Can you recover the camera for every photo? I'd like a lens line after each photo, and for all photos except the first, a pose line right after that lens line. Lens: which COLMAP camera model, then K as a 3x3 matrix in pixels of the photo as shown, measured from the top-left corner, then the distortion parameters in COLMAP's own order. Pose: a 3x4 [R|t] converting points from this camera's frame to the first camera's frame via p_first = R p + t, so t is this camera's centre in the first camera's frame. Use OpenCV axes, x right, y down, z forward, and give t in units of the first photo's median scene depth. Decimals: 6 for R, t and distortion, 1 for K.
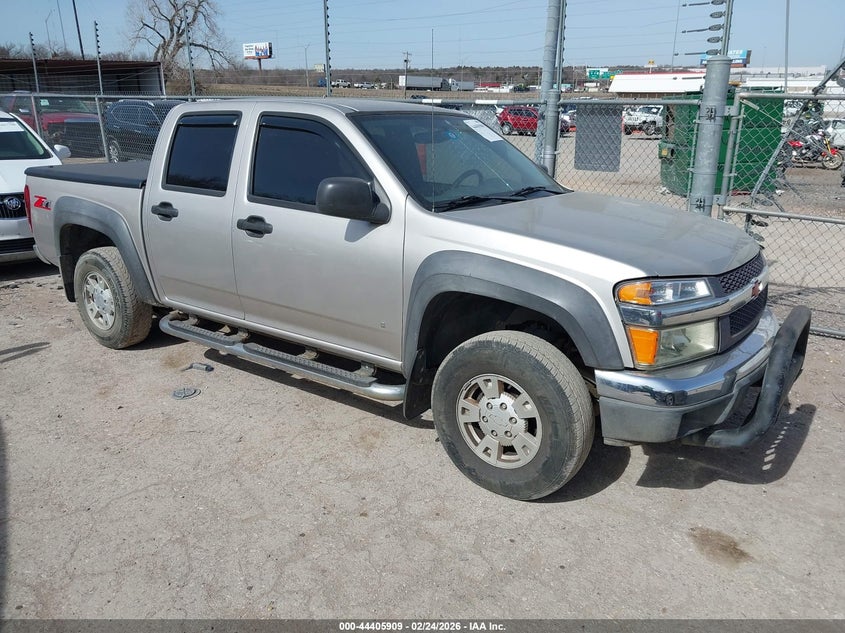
lens RADIAL K [[663.9, 0, 423.1], [0, 663.9, 317.3], [0, 0, 1]] dist [-0.004953, 0.003476]
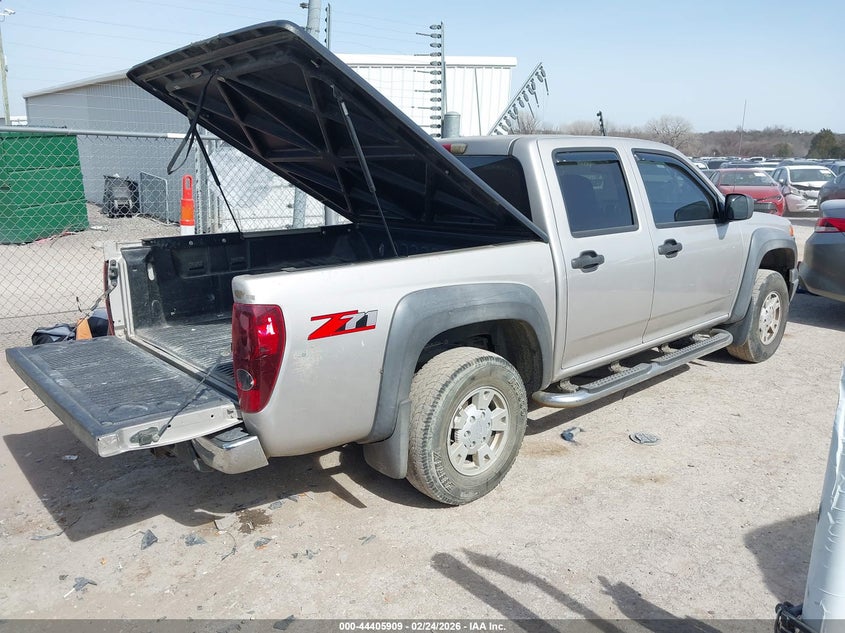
lens RADIAL K [[663.9, 0, 423.1], [0, 663.9, 317.3], [0, 0, 1]] dist [-0.004953, 0.003476]
pose [[0.214478, -0.235088, 0.948015, -1.279730], [0.291427, 0.941794, 0.167613, -0.300603], [-0.932239, 0.240328, 0.270505, 0.990621]]
